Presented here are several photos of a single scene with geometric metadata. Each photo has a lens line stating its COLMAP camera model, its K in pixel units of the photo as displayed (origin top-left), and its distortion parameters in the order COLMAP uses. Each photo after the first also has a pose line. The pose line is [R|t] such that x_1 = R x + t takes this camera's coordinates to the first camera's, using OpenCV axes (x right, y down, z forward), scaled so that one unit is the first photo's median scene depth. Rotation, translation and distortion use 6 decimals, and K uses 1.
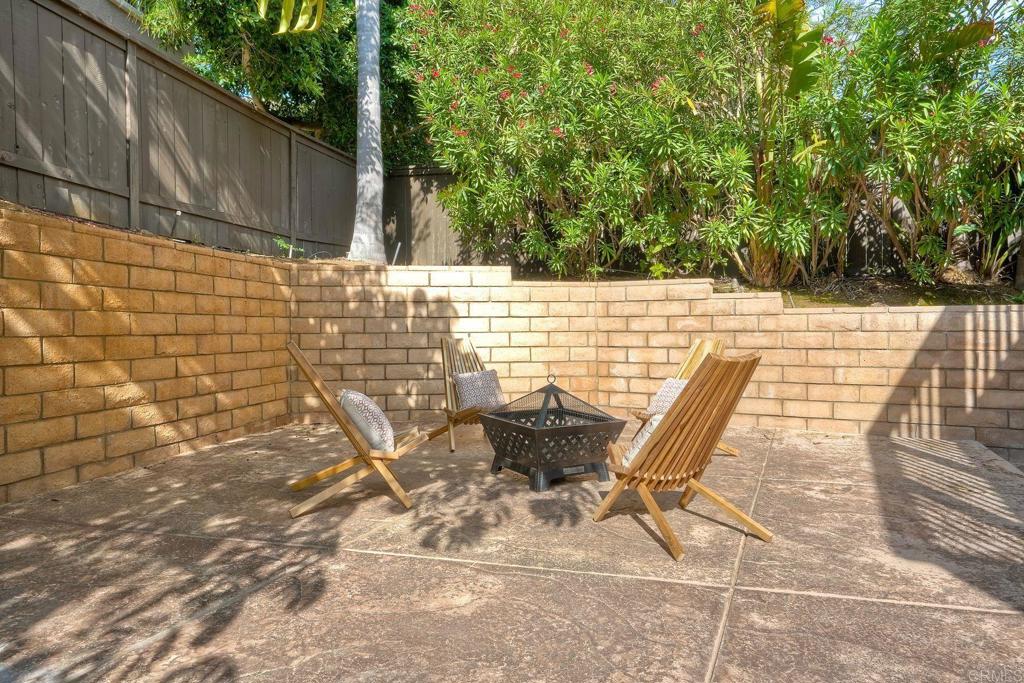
lens RADIAL K [[607.3, 0, 513.9], [0, 607.3, 340.9], [0, 0, 1]] dist [-0.001553, -0.000230]
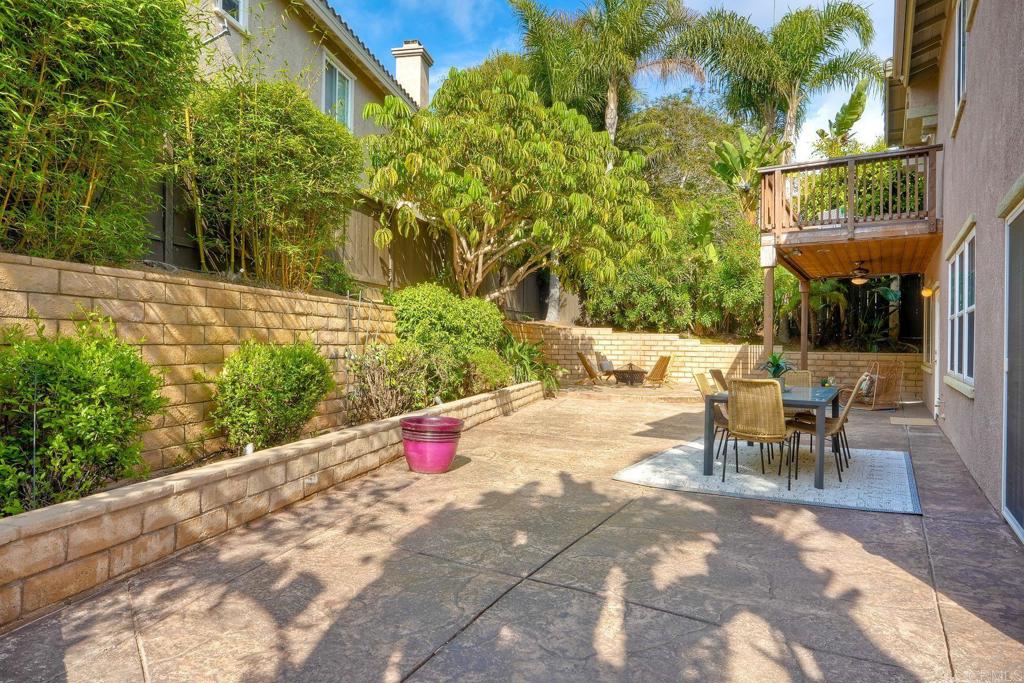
lens RADIAL K [[607.3, 0, 509.3], [0, 607.3, 343.4], [0, 0, 1]] dist [-0.001553, -0.000230]
pose [[0.997844, 0.019862, -0.062545, -0.330235], [-0.021079, 0.999600, -0.018860, 0.021151], [0.062146, 0.020137, 0.997864, -2.082765]]
